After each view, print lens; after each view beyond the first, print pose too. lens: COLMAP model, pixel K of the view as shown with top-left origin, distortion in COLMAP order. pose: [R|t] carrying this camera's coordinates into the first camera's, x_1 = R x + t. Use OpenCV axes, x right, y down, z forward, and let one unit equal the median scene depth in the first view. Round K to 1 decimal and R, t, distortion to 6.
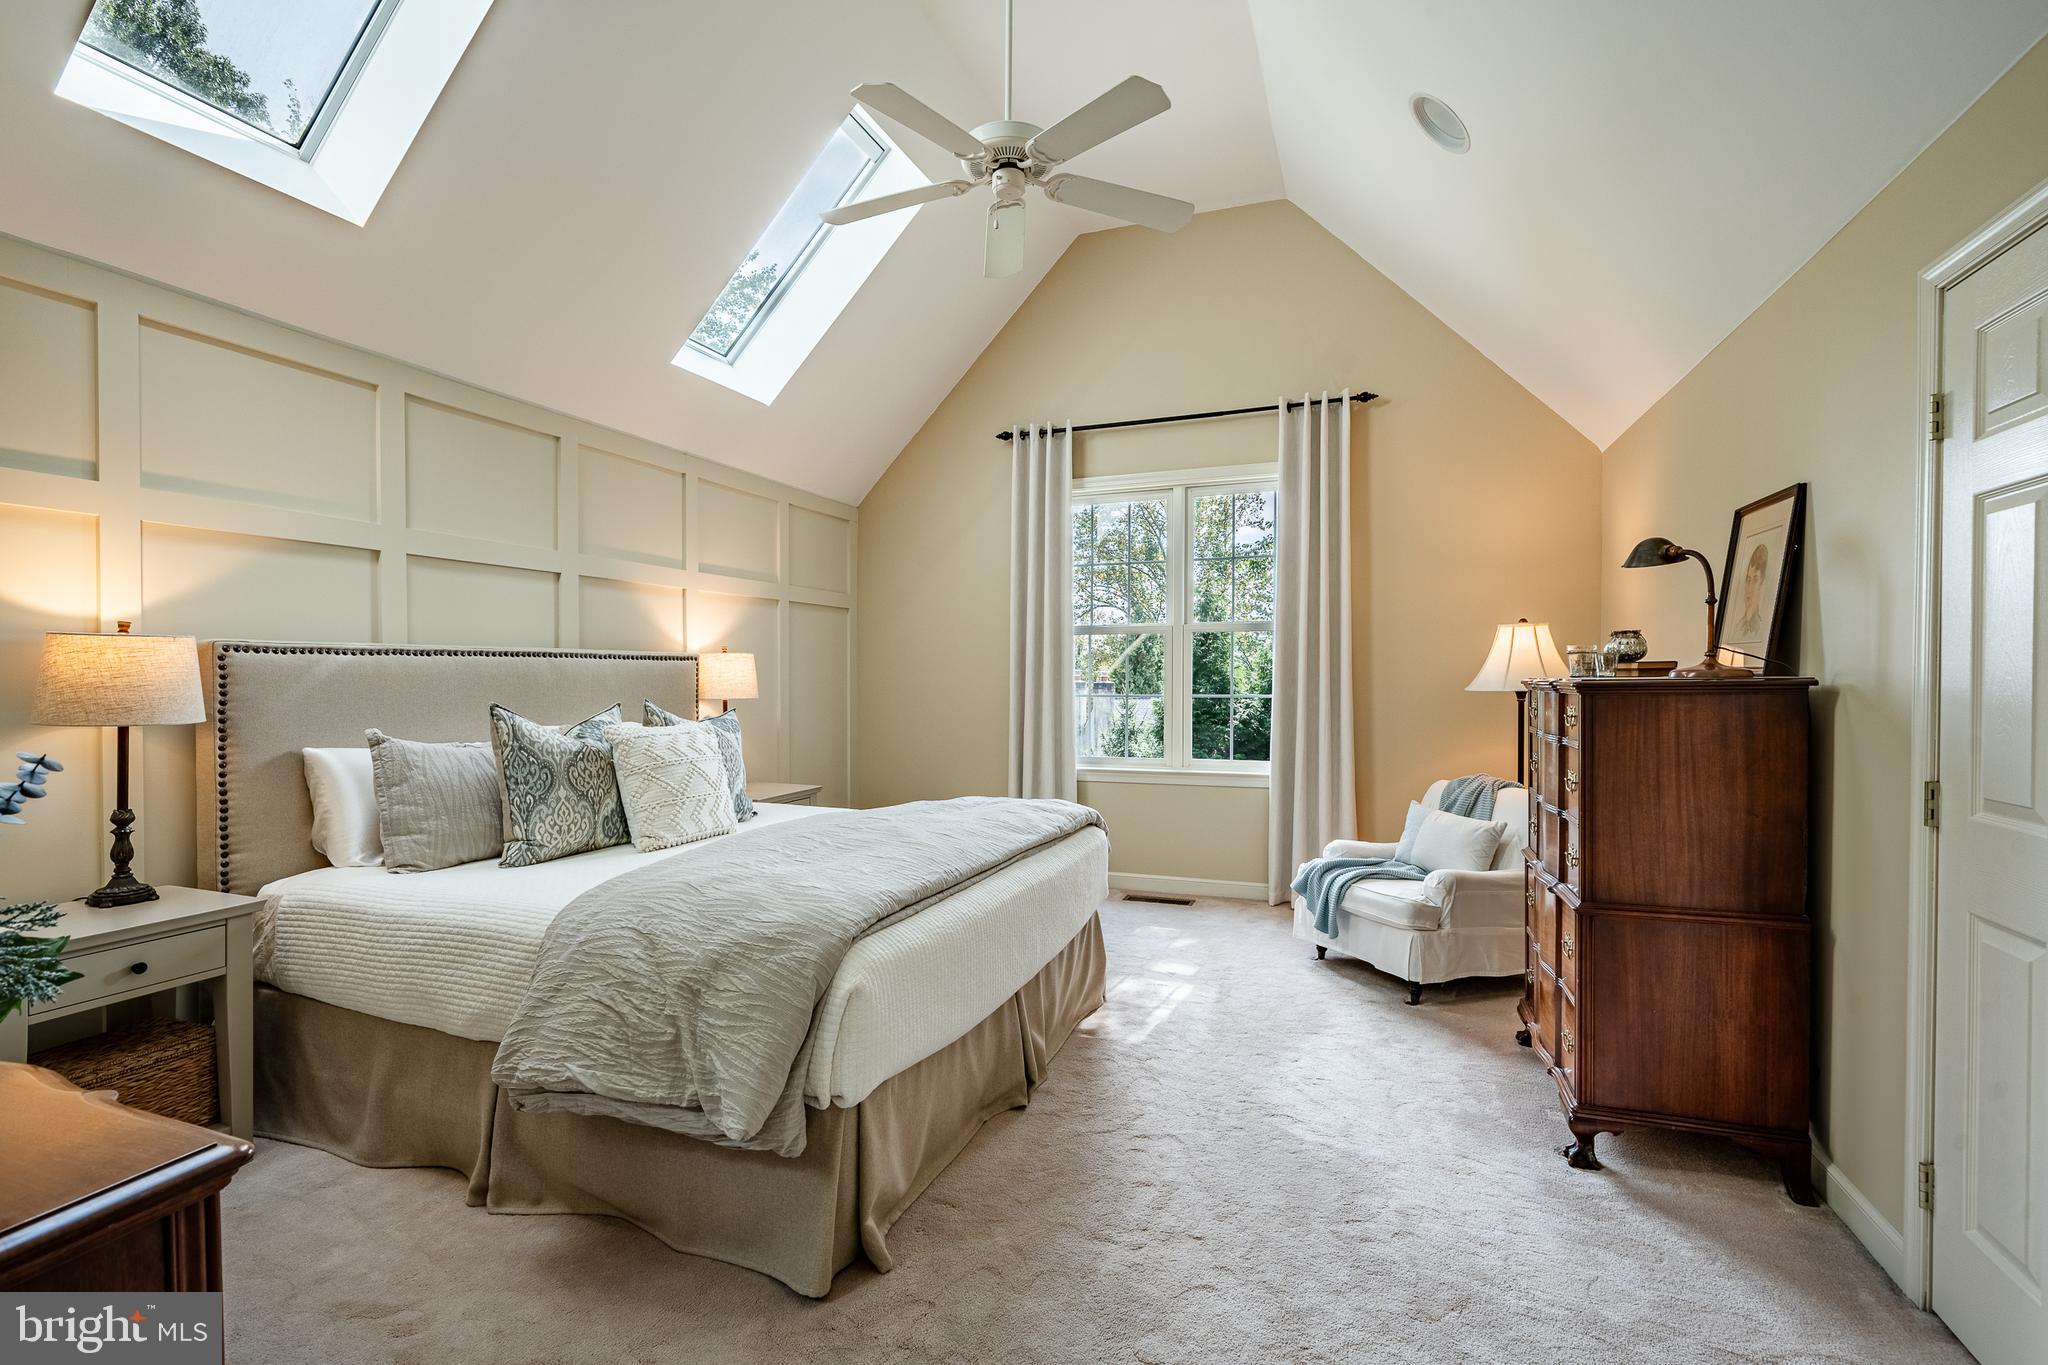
lens RADIAL K [[949.4, 0, 1022.0], [0, 949.4, 684.3], [0, 0, 1]] dist [0.002267, 0.000217]
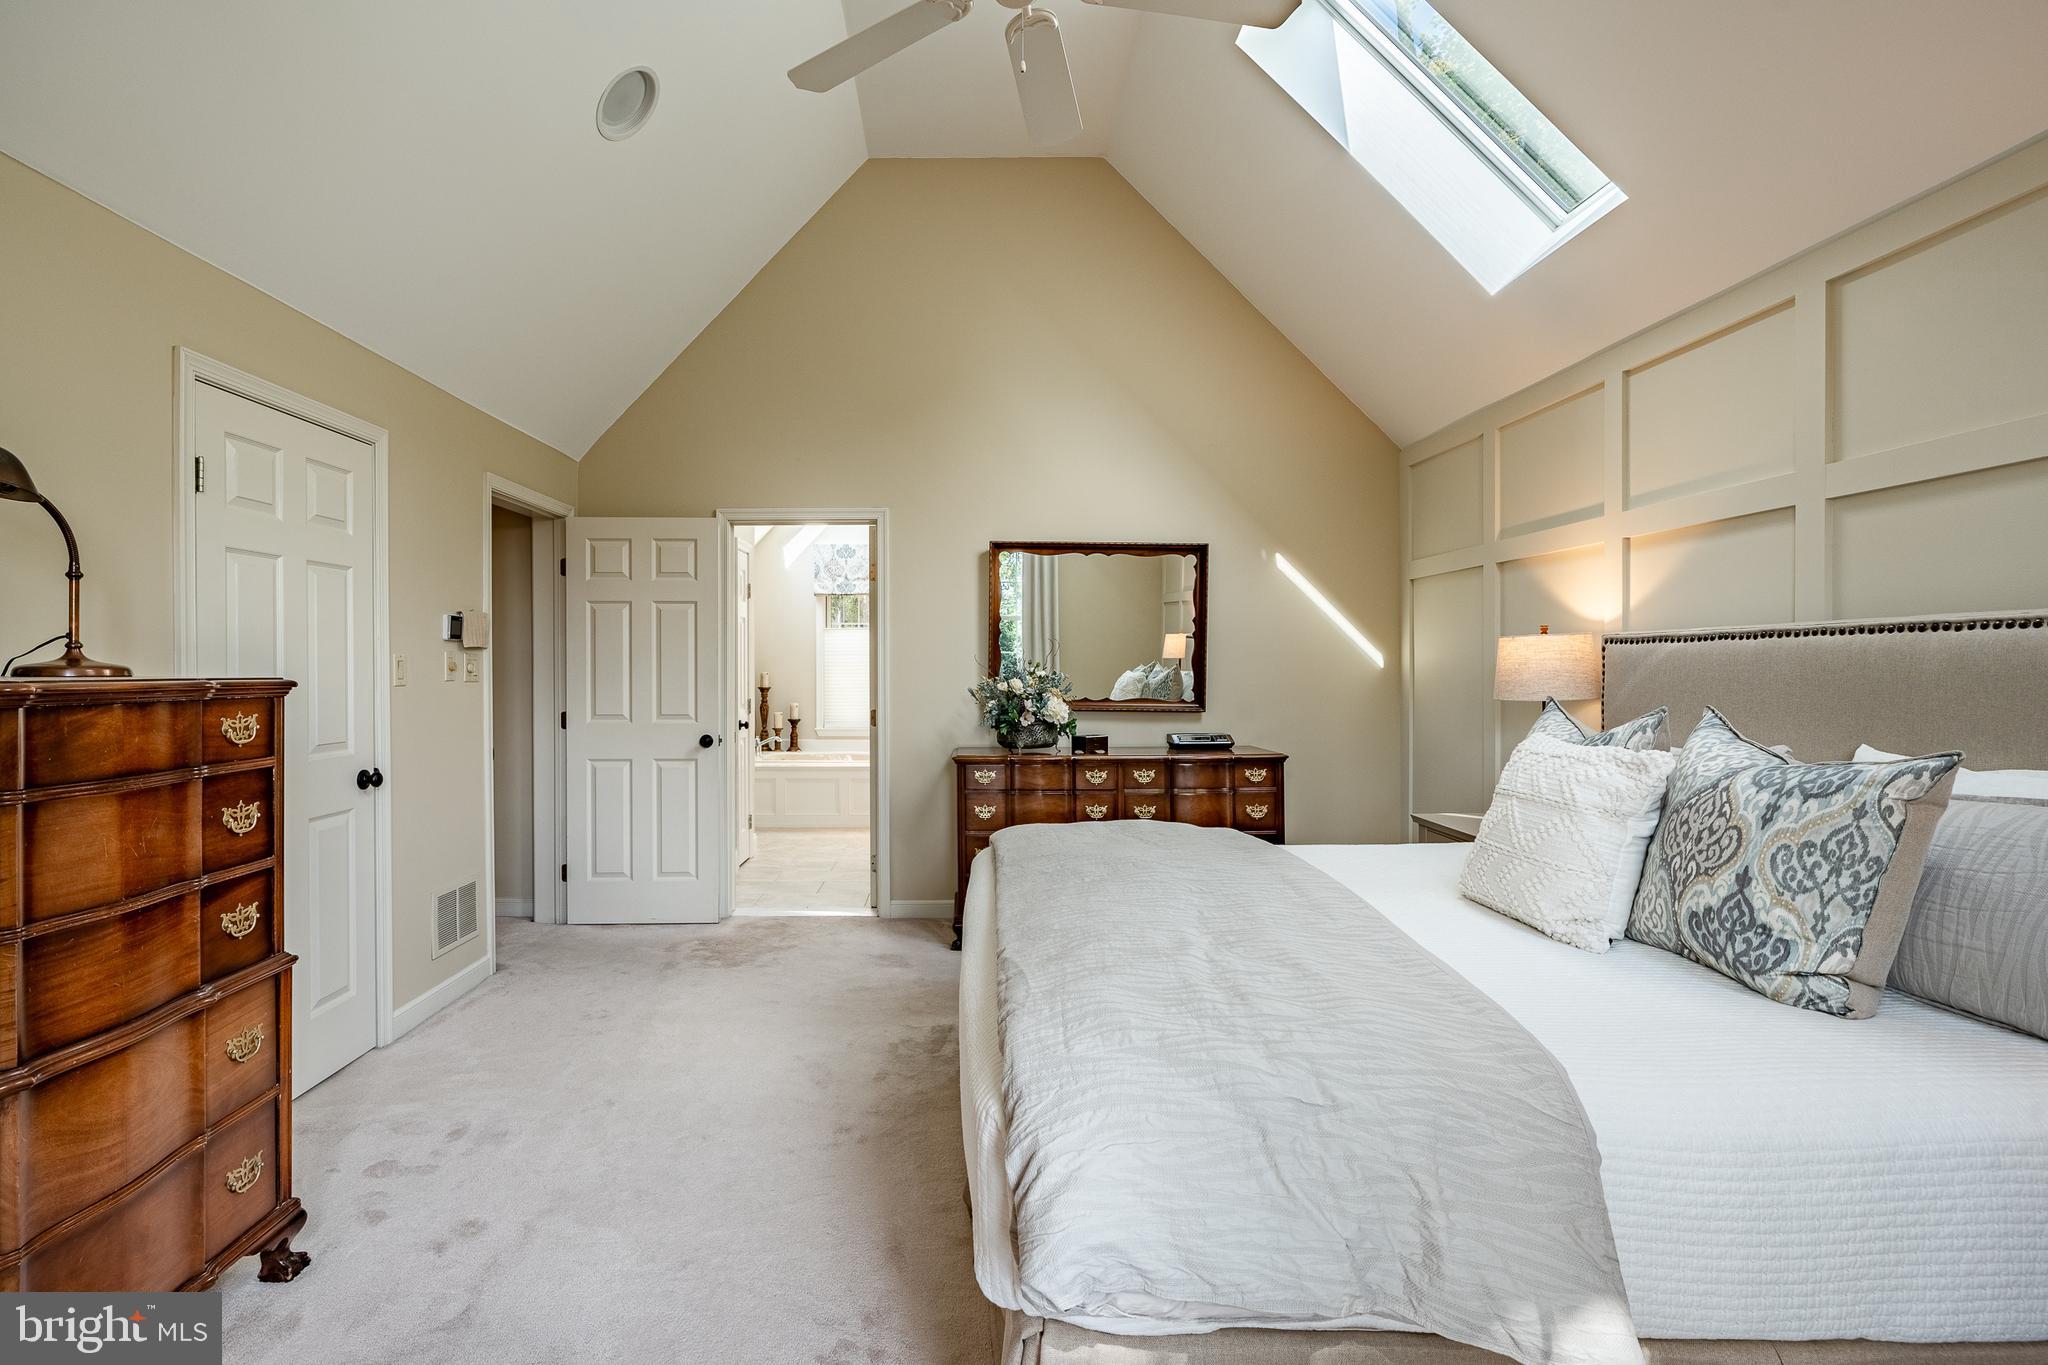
lens RADIAL K [[949.4, 0, 1020.6], [0, 949.4, 673.0], [0, 0, 1]] dist [0.002267, 0.000217]
pose [[-0.927528, 0.016416, -0.373394, 0.239405], [0.011612, 0.999818, 0.015111, -0.021895], [0.373574, 0.009680, -0.927550, 1.615304]]
